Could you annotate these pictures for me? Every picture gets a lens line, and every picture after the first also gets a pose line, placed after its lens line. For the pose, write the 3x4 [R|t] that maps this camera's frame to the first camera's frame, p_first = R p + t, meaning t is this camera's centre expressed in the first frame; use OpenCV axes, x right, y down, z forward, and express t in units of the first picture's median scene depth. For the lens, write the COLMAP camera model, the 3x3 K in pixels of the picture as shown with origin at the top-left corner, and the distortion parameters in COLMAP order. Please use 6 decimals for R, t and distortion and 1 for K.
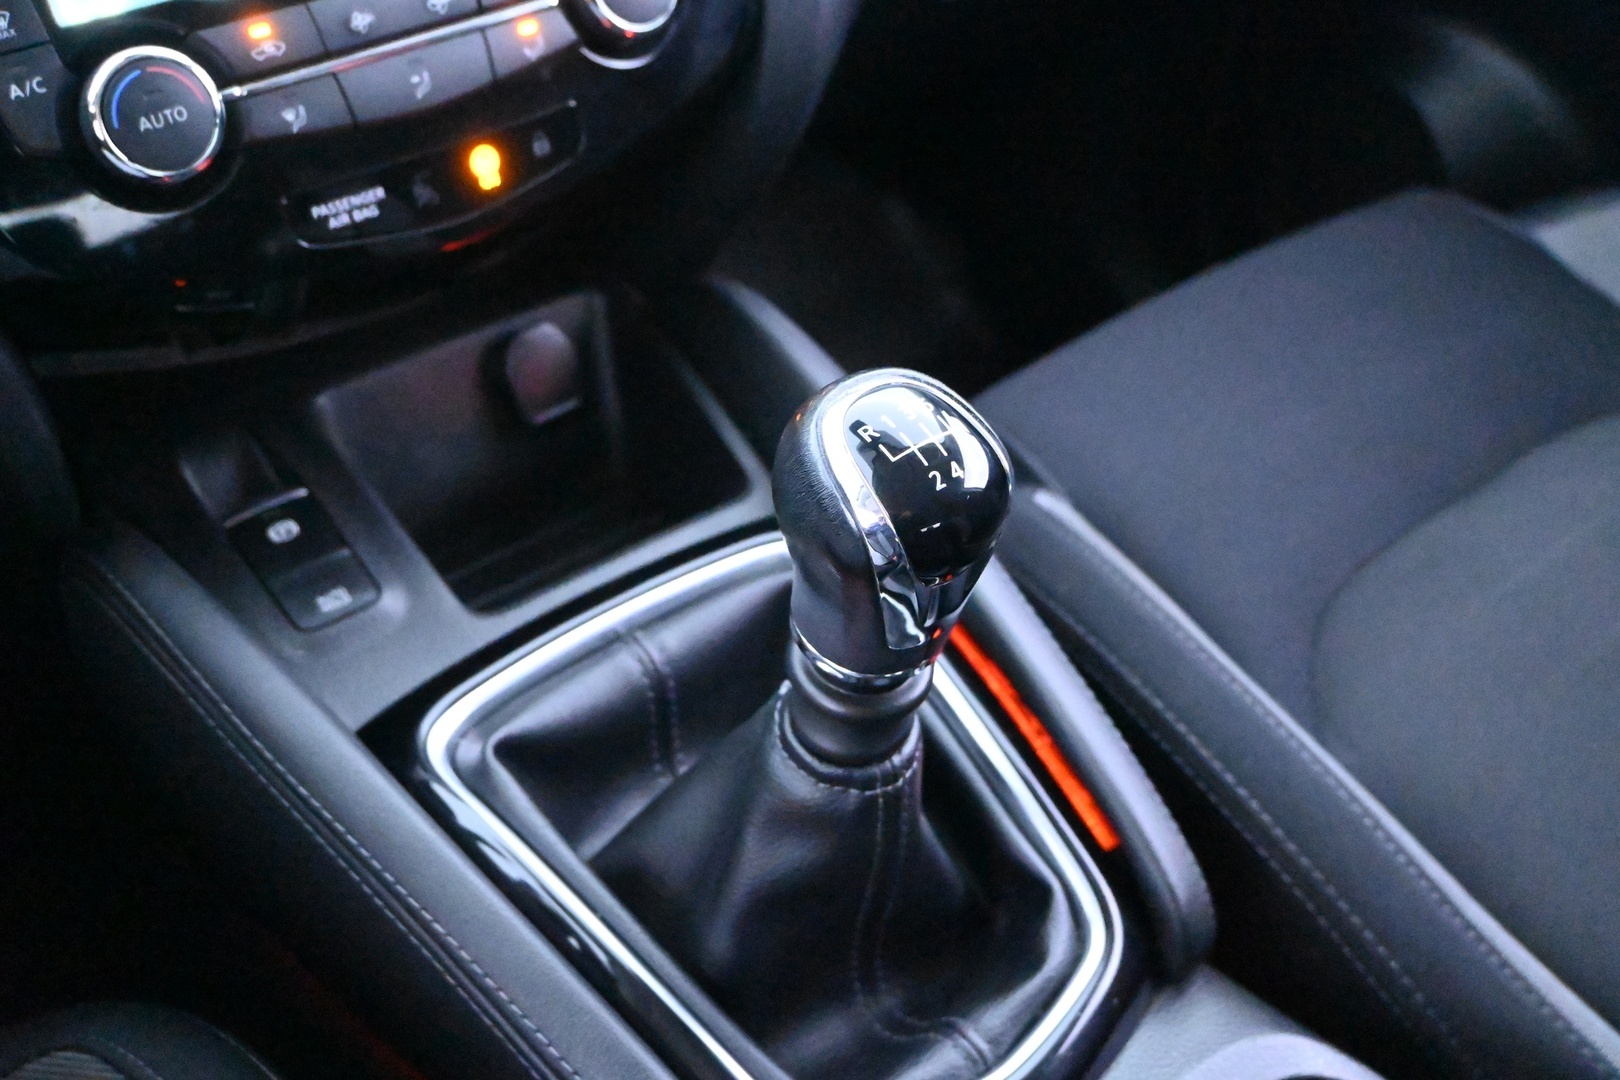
lens RADIAL K [[1643.0, 0, 810.0], [0, 1643.0, 540.0], [0, 0, 1]] dist [-0.010747, -0.005660]
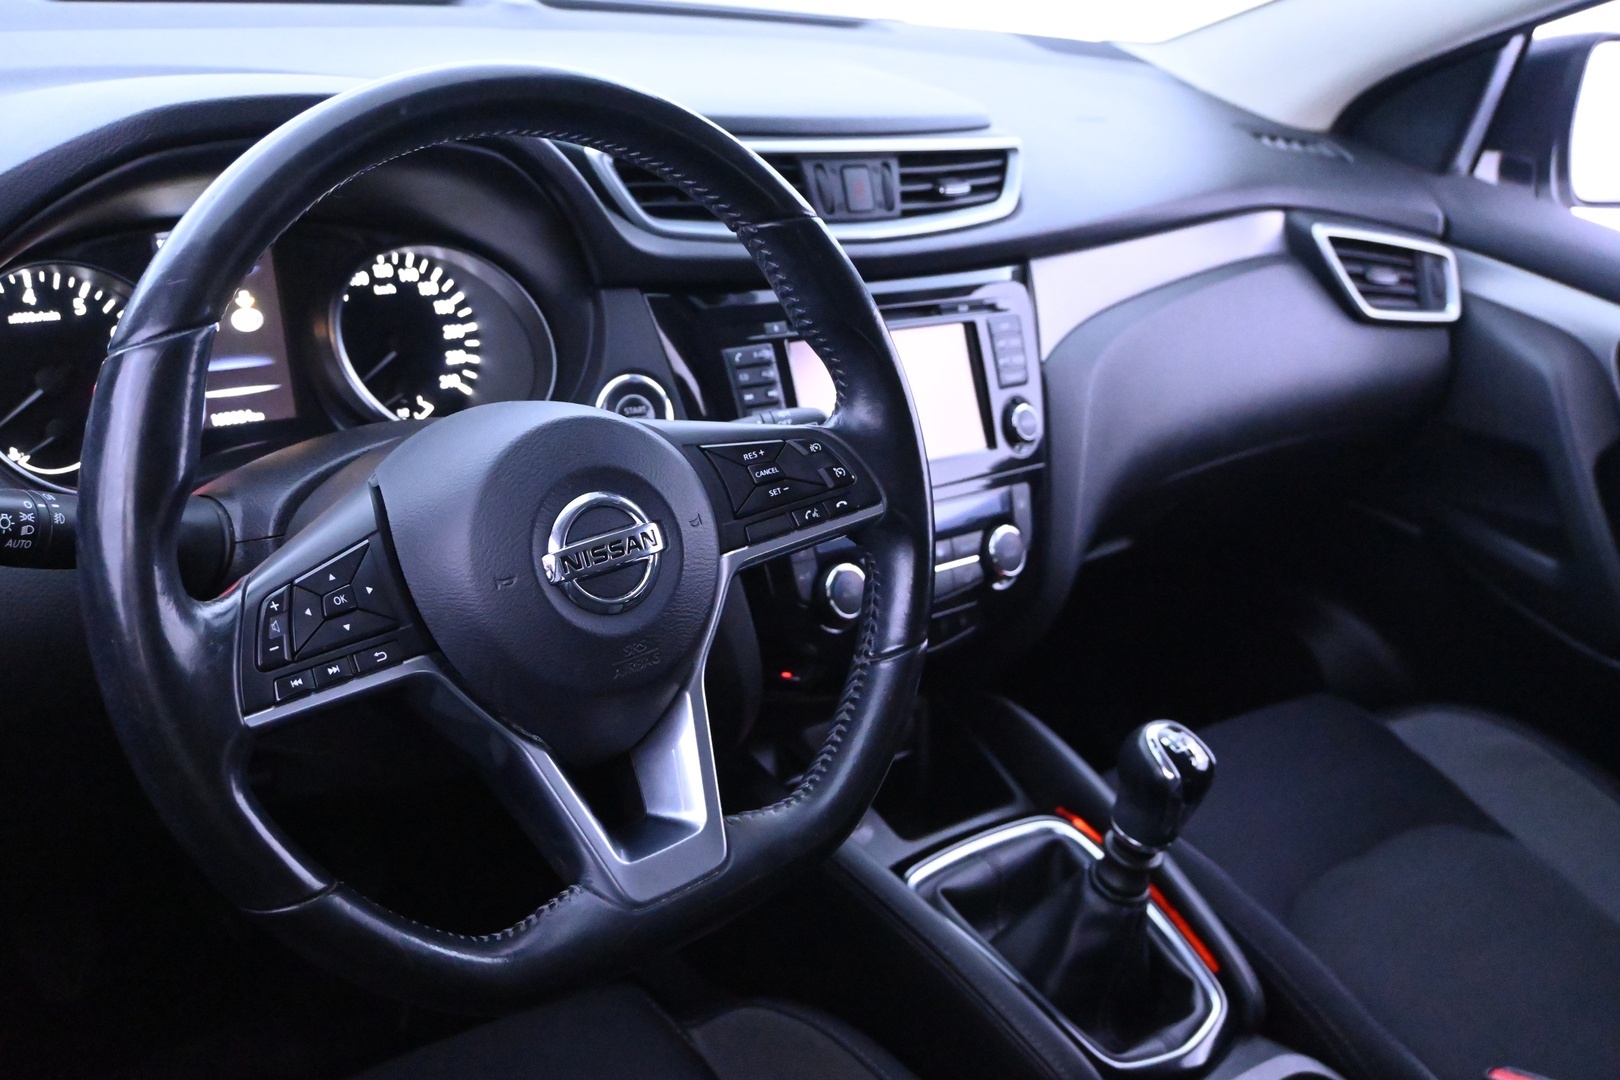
lens RADIAL K [[1643.0, 0, 810.0], [0, 1643.0, 540.0], [0, 0, 1]] dist [-0.010747, -0.005660]
pose [[0.990595, 0.105656, 0.086942, -0.612132], [-0.075266, 0.951400, -0.298618, 0.352208], [-0.114267, 0.289265, 0.950404, -1.172958]]
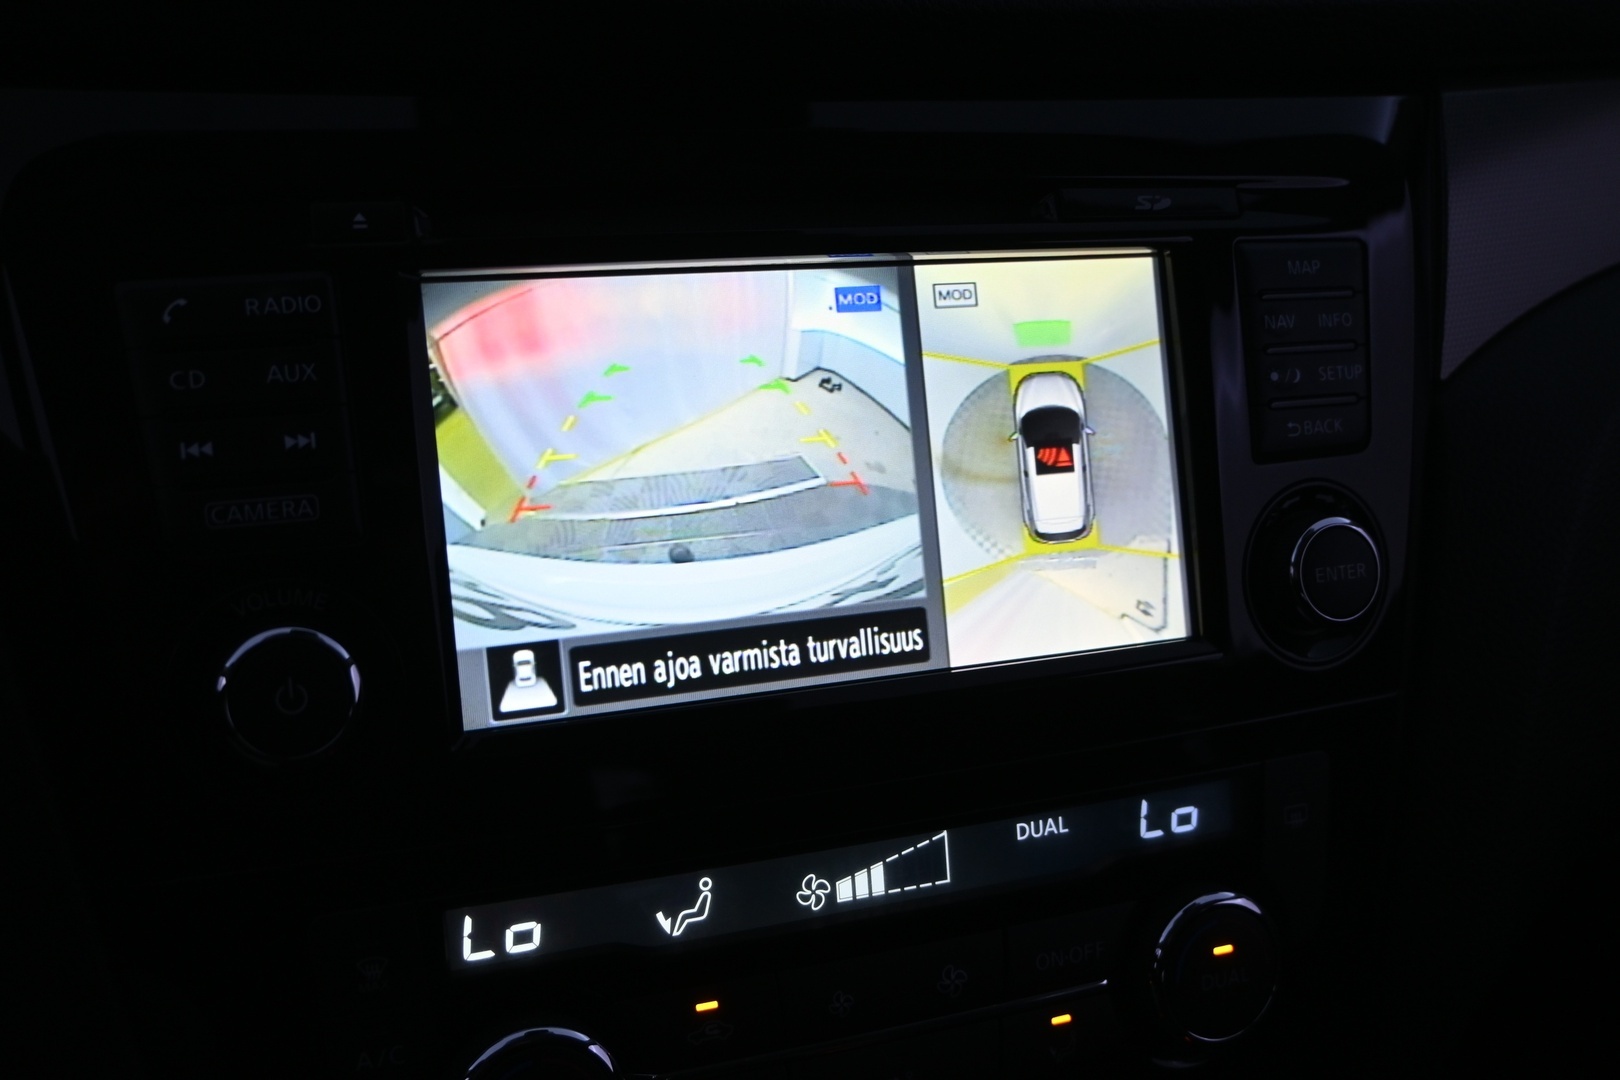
lens RADIAL K [[1643.0, 0, 810.0], [0, 1643.0, 540.0], [0, 0, 1]] dist [-0.010747, -0.005660]
pose [[0.945105, 0.211746, -0.248879, -0.149020], [-0.266174, 0.940669, -0.210458, -0.345674], [0.189549, 0.265150, 0.945392, 0.259026]]
